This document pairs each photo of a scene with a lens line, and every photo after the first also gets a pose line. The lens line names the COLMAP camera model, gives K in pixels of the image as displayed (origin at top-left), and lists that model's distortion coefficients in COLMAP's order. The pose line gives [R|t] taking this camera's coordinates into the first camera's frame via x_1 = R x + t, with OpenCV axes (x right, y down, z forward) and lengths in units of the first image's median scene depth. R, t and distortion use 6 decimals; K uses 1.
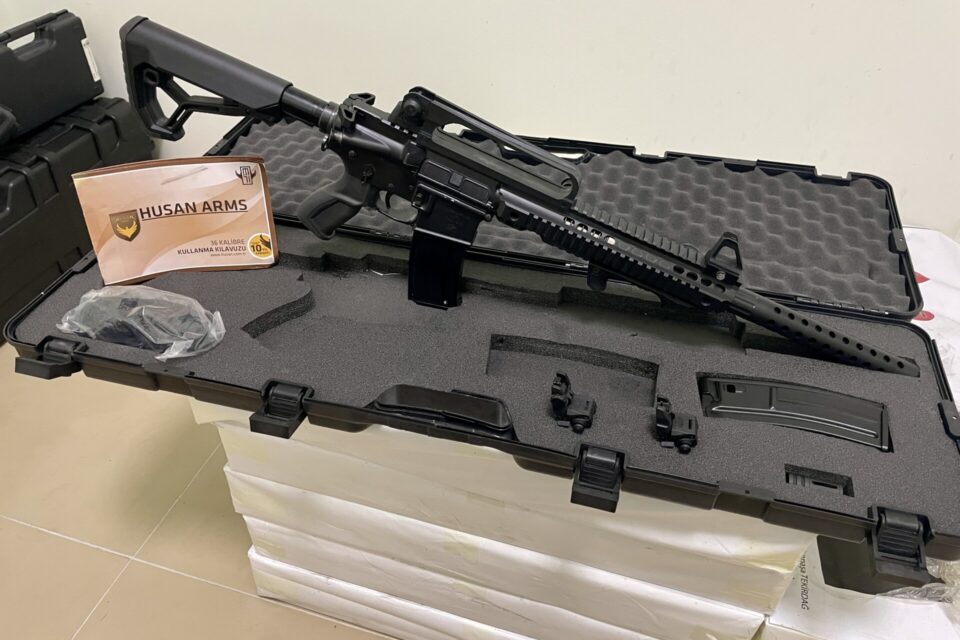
lens RADIAL K [[719.2, 0, 480.5], [0, 719.2, 305.9], [0, 0, 1]] dist [0.103335, -0.145733]
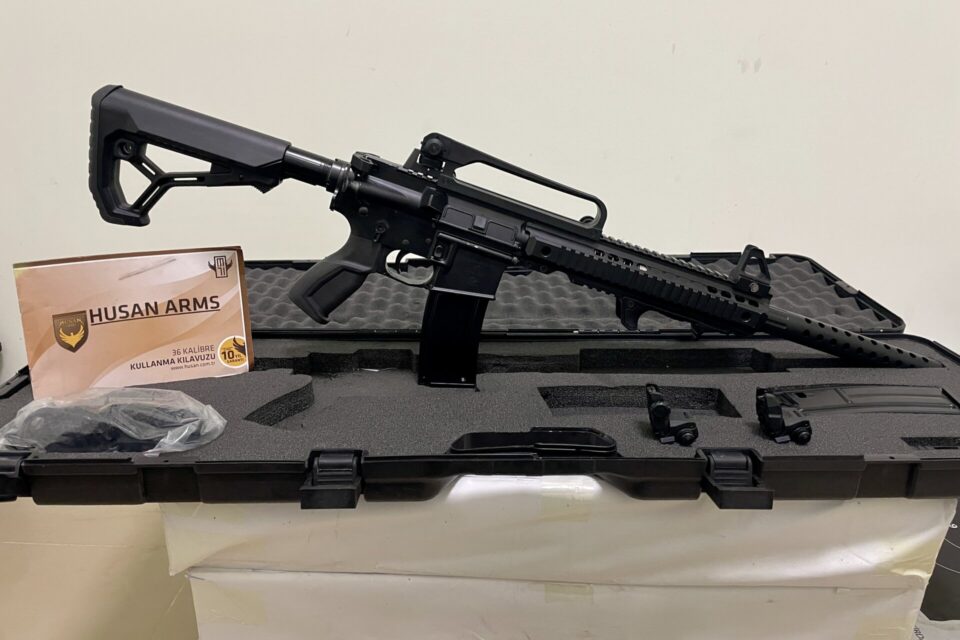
lens RADIAL K [[719.2, 0, 480.5], [0, 719.2, 305.9], [0, 0, 1]] dist [0.103335, -0.145733]
pose [[0.959870, -0.093094, 0.264542, -0.259439], [0.181698, 0.924976, -0.333773, 0.215276], [-0.213623, 0.368446, 0.904772, 0.158400]]
